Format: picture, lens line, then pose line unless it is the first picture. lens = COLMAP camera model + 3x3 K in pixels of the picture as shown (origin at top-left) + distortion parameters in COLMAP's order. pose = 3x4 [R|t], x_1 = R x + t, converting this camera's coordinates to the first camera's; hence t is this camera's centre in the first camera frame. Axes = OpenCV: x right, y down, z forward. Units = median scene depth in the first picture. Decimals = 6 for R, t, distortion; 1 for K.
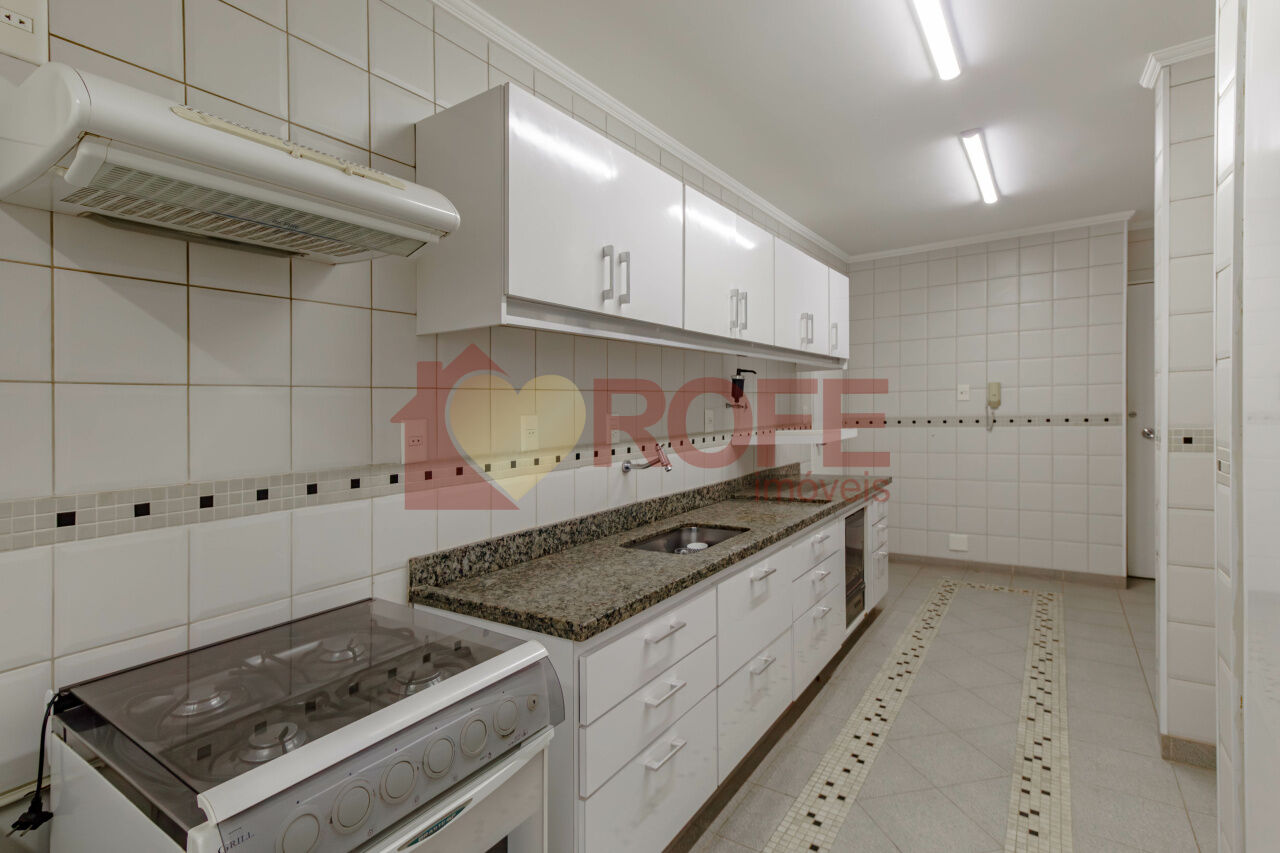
lens RADIAL K [[610.1, 0, 638.3], [0, 610.1, 431.8], [0, 0, 1]] dist [0.002347, 0.001418]
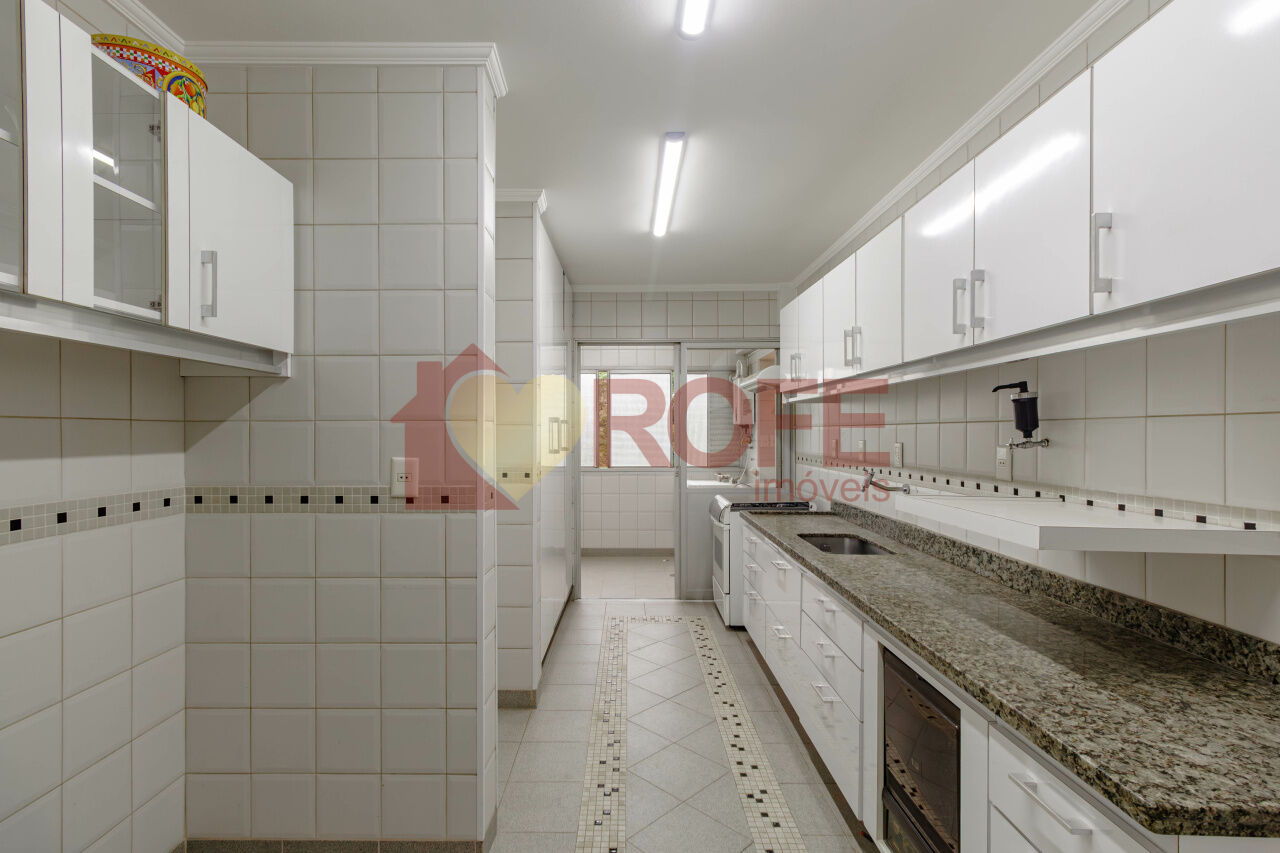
lens RADIAL K [[600.6, 0, 622.6], [0, 600.6, 408.3], [0, 0, 1]] dist [0.002338, 0.000475]
pose [[-0.830681, 0.007803, -0.556694, 1.213169], [0.003631, 0.999956, 0.008597, -0.124015], [0.556737, 0.005120, -0.830673, 1.887811]]
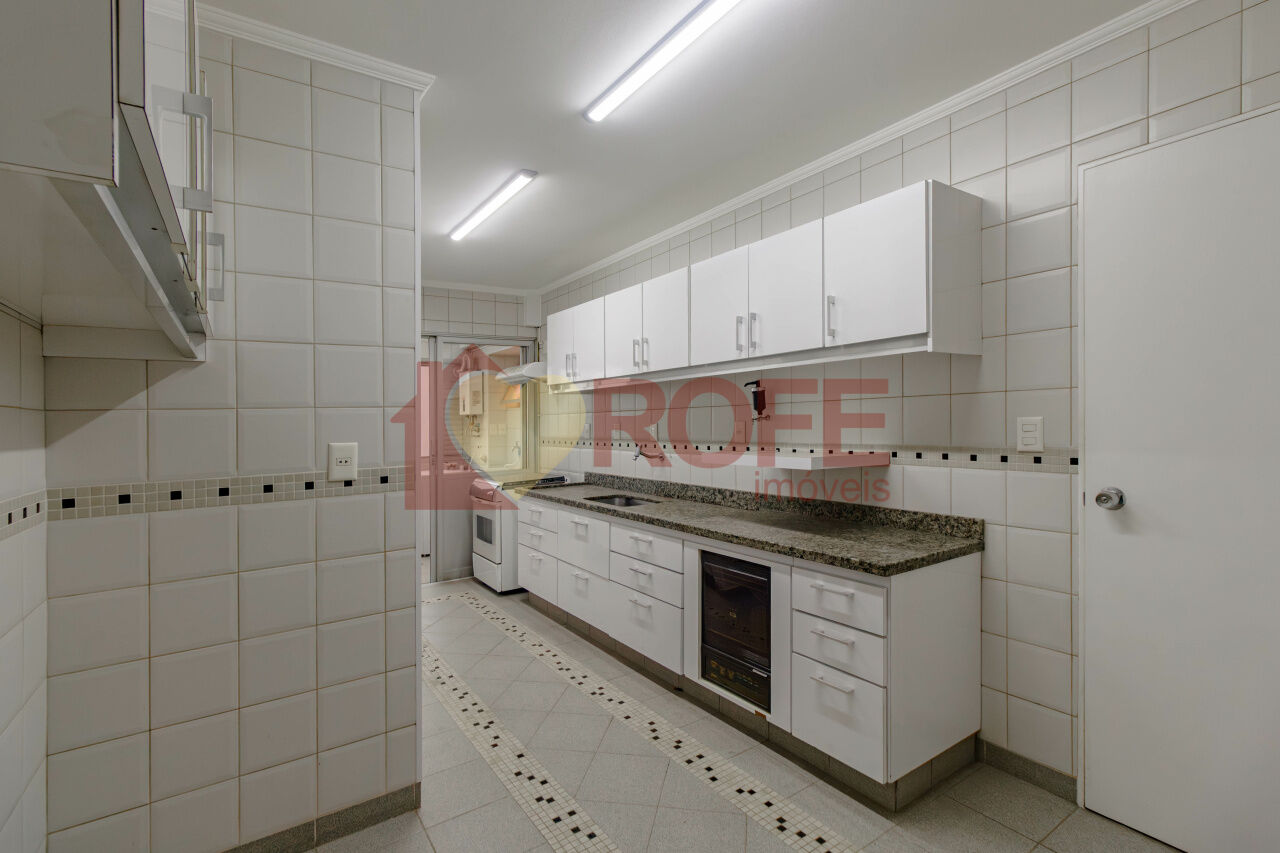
lens RADIAL K [[594.7, 0, 647.0], [0, 594.7, 399.3], [0, 0, 1]] dist [-0.000524, -0.000332]
pose [[-0.355987, 0.005980, -0.934472, 1.660014], [0.000569, 0.999981, 0.006183, -0.117537], [0.934491, 0.001670, -0.355983, 1.743028]]
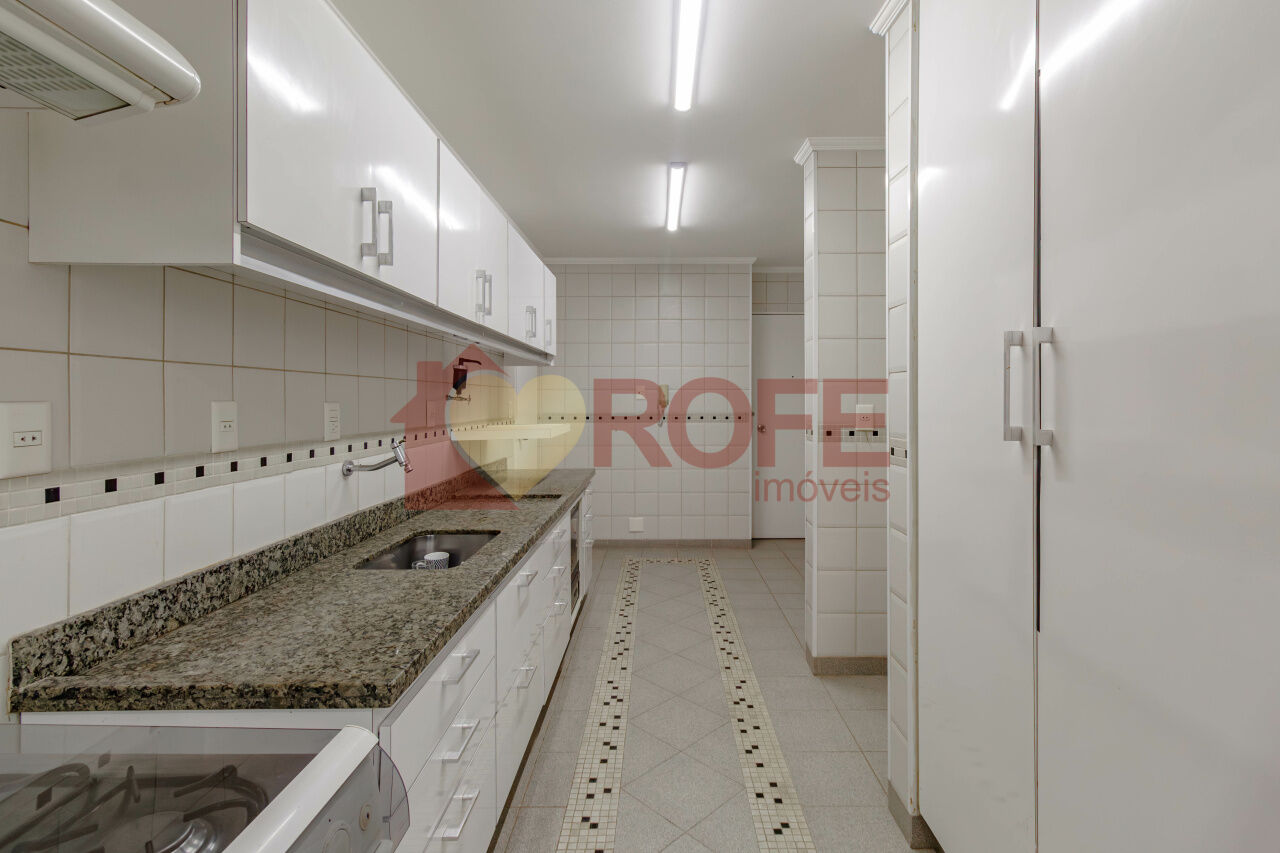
lens RADIAL K [[595.2, 0, 658.9], [0, 595.2, 423.6], [0, 0, 1]] dist [0.000268, 0.000899]
pose [[0.826086, 0.005165, 0.563520, -0.142127], [-0.001657, 0.999976, -0.006737, 0.002553], [-0.563542, 0.004632, 0.826075, 0.132347]]
